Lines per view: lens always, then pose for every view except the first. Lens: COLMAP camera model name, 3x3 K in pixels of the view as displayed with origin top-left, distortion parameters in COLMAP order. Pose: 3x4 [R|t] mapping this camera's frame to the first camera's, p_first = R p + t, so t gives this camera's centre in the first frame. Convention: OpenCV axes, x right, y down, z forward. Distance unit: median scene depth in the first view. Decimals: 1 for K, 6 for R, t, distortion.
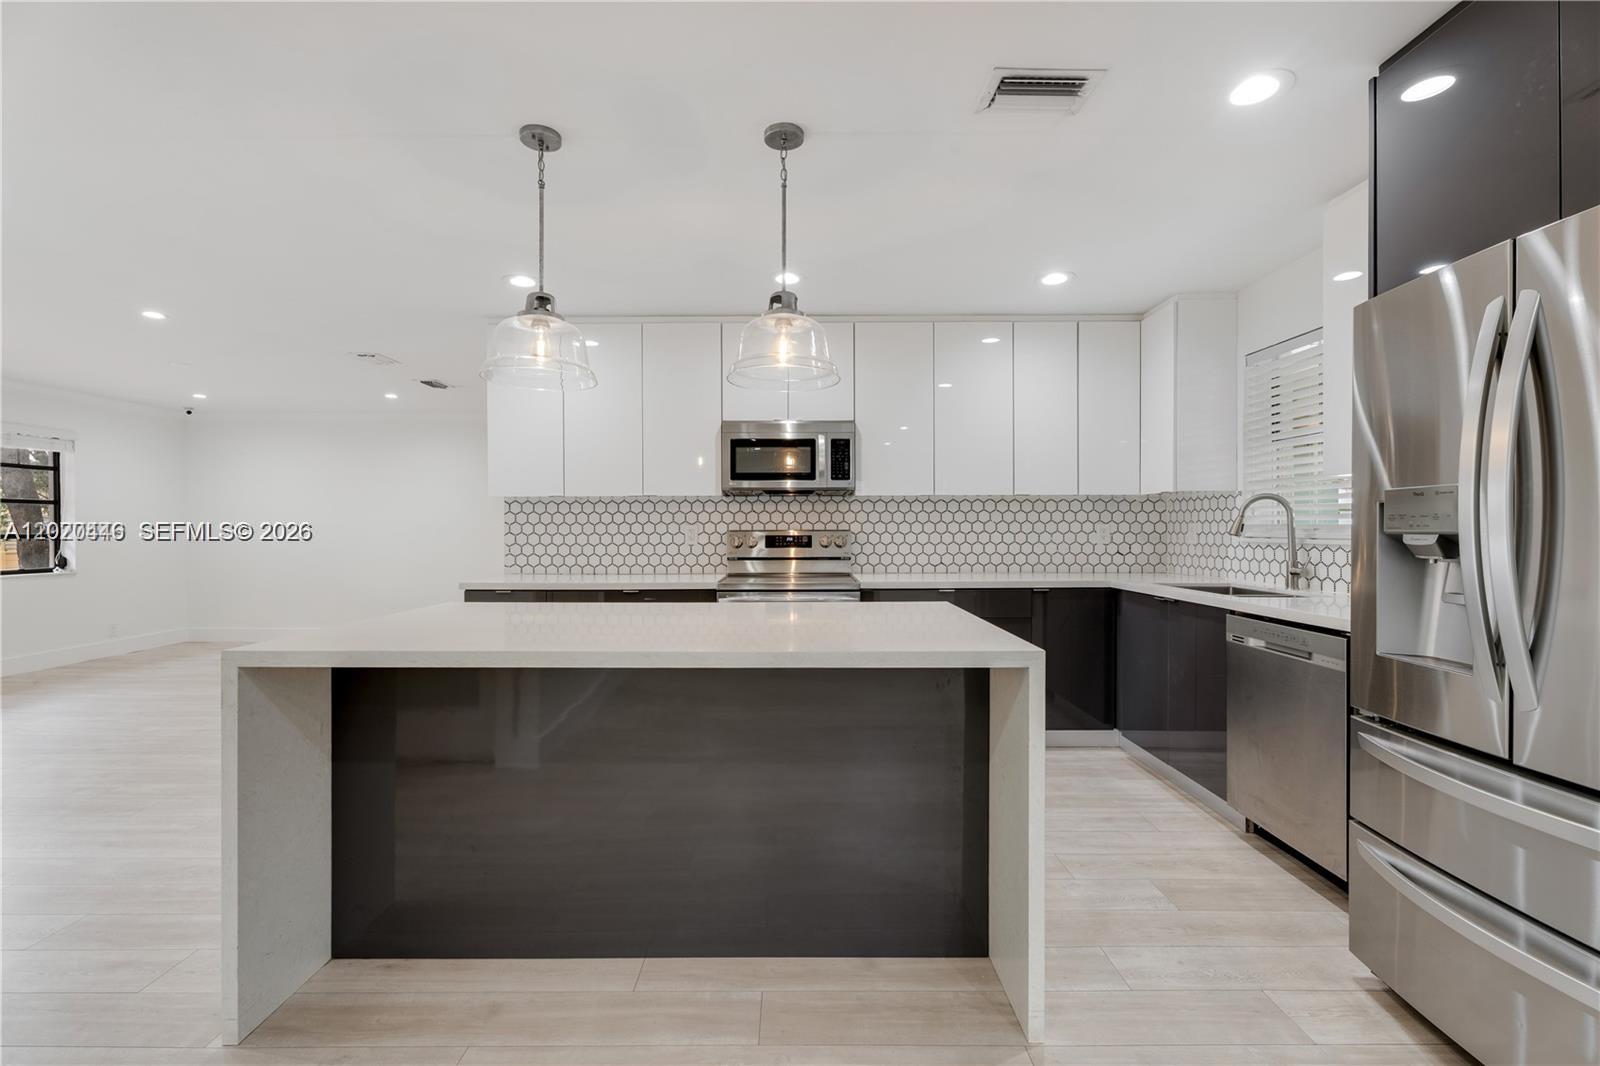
lens RADIAL K [[696.8, 0, 801.8], [0, 696.8, 528.5], [0, 0, 1]] dist [0.000197, 0.000015]
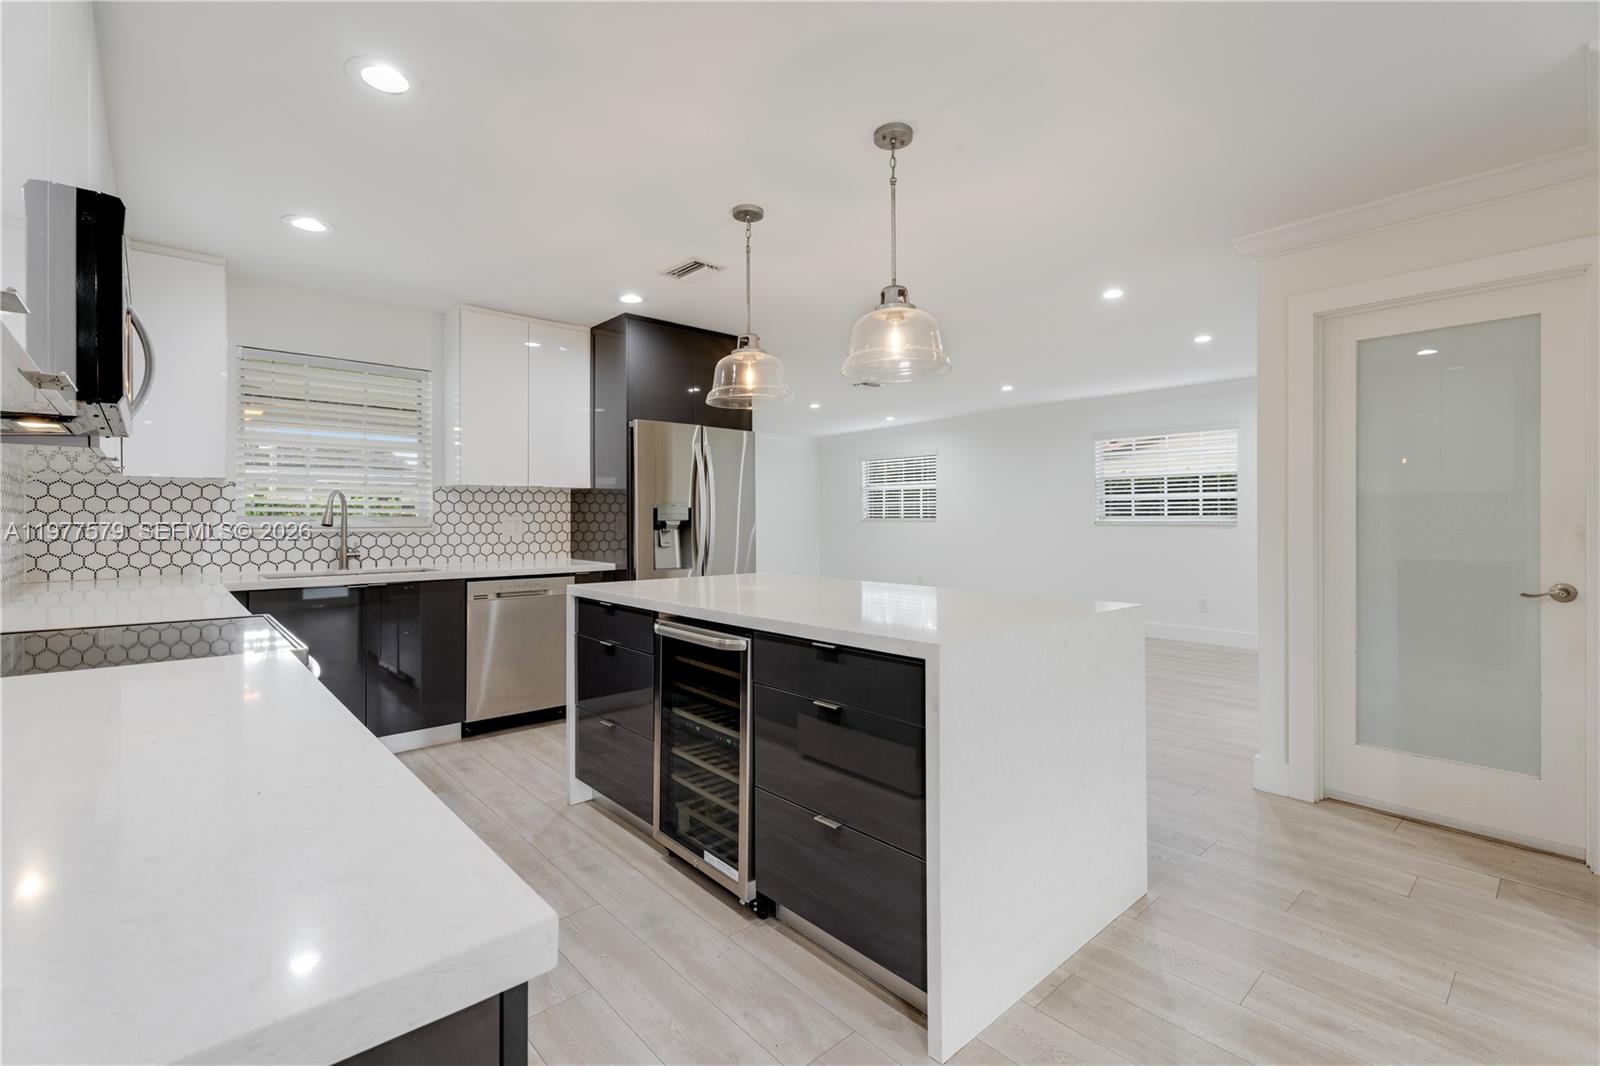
lens RADIAL K [[696.8, 0, 800.7], [0, 696.8, 525.3], [0, 0, 1]] dist [0.000197, 0.000015]
pose [[-0.665528, -0.002488, 0.746369, -0.784969], [0.003567, 0.999972, 0.006514, 0.005127], [-0.746364, 0.006998, -0.665501, 1.332912]]
